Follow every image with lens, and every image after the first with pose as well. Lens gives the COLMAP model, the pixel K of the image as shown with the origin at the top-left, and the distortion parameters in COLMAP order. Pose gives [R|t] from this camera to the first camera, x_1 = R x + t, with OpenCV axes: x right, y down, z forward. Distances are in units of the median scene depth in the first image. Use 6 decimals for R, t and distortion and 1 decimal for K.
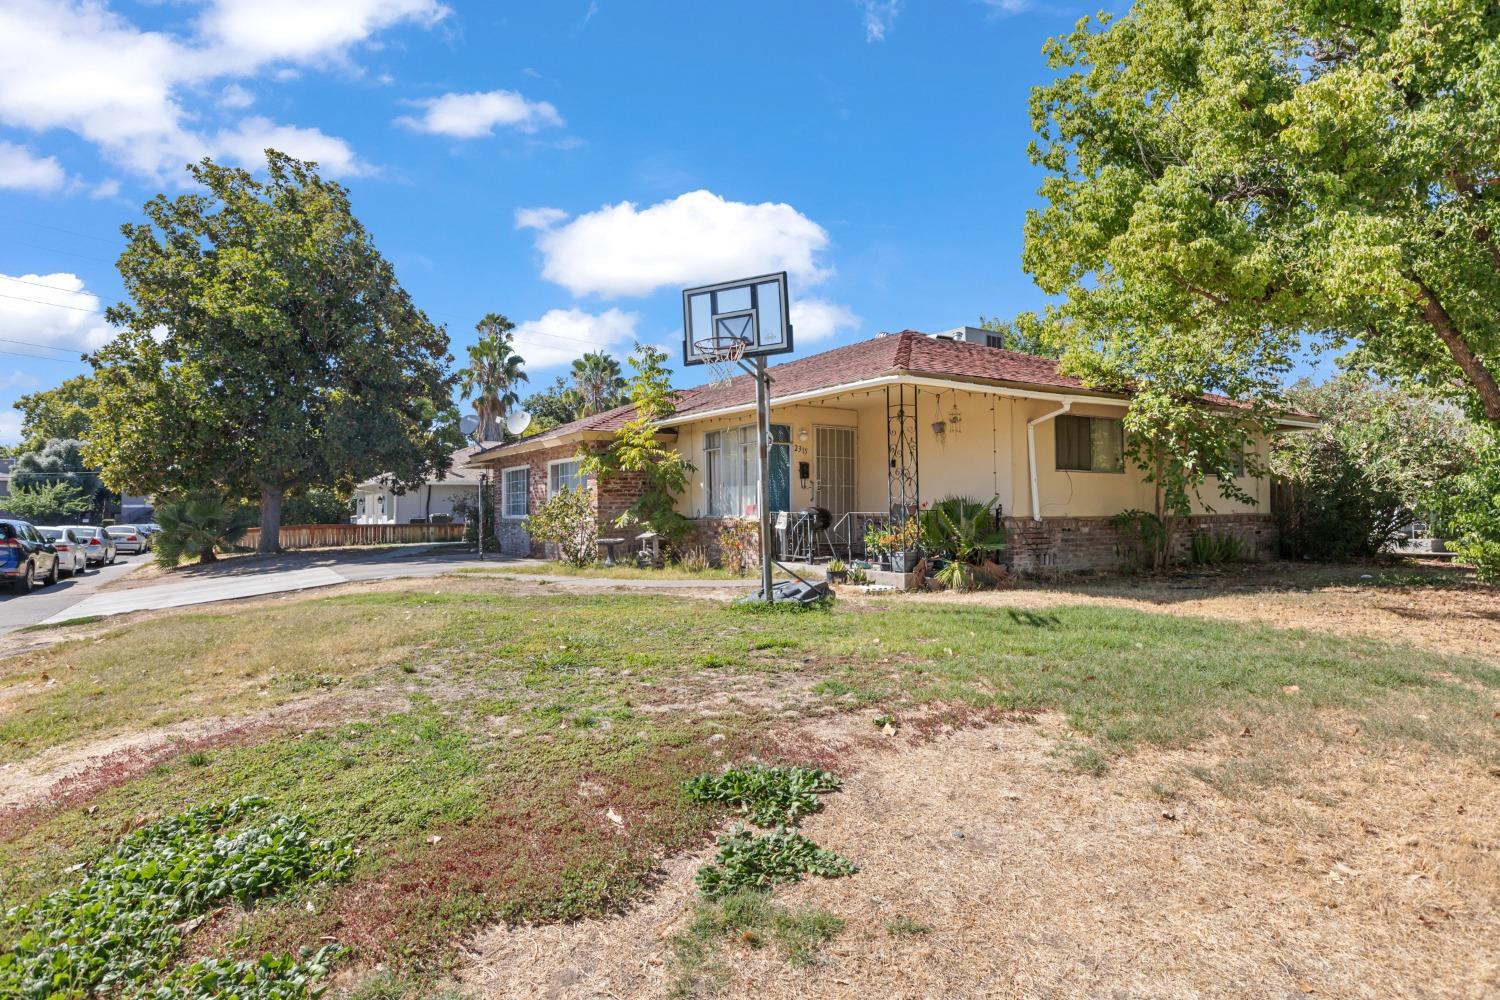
lens RADIAL K [[887.9, 0, 750.0], [0, 887.9, 500.0], [0, 0, 1]] dist [-0.000389, 0.000271]
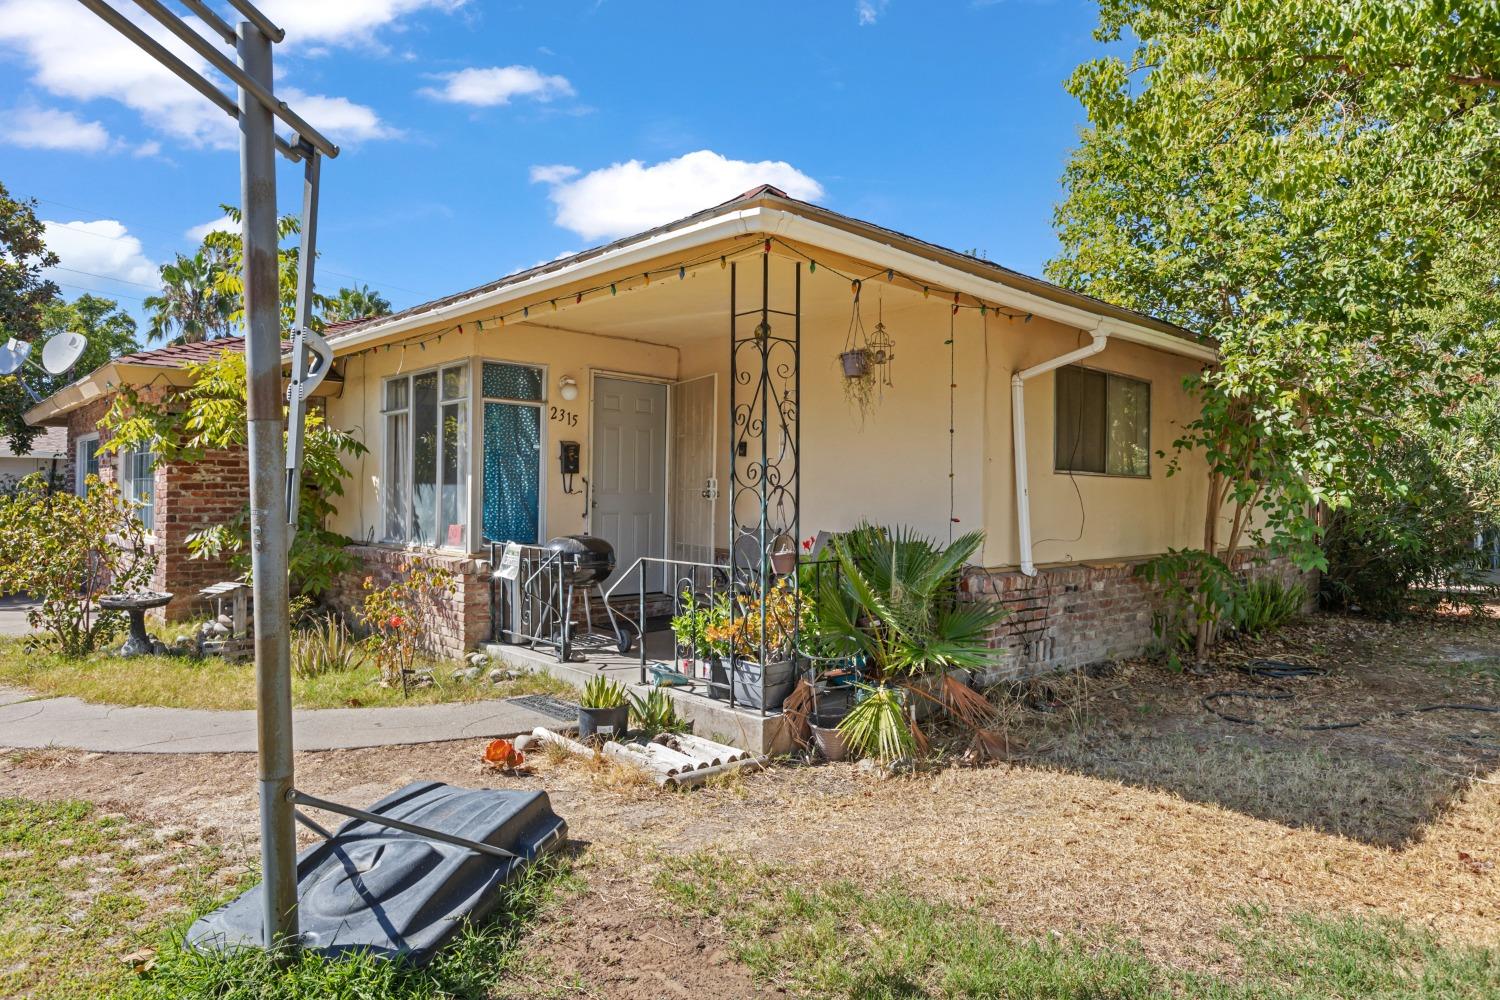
lens RADIAL K [[970.1, 0, 750.0], [0, 970.1, 500.0], [0, 0, 1]] dist [0.001651, 0.000412]
pose [[0.985985, 0.020525, 0.165566, 0.082461], [-0.023186, 0.999631, 0.014155, -0.022473], [-0.165214, -0.017796, 0.986097, 0.503558]]
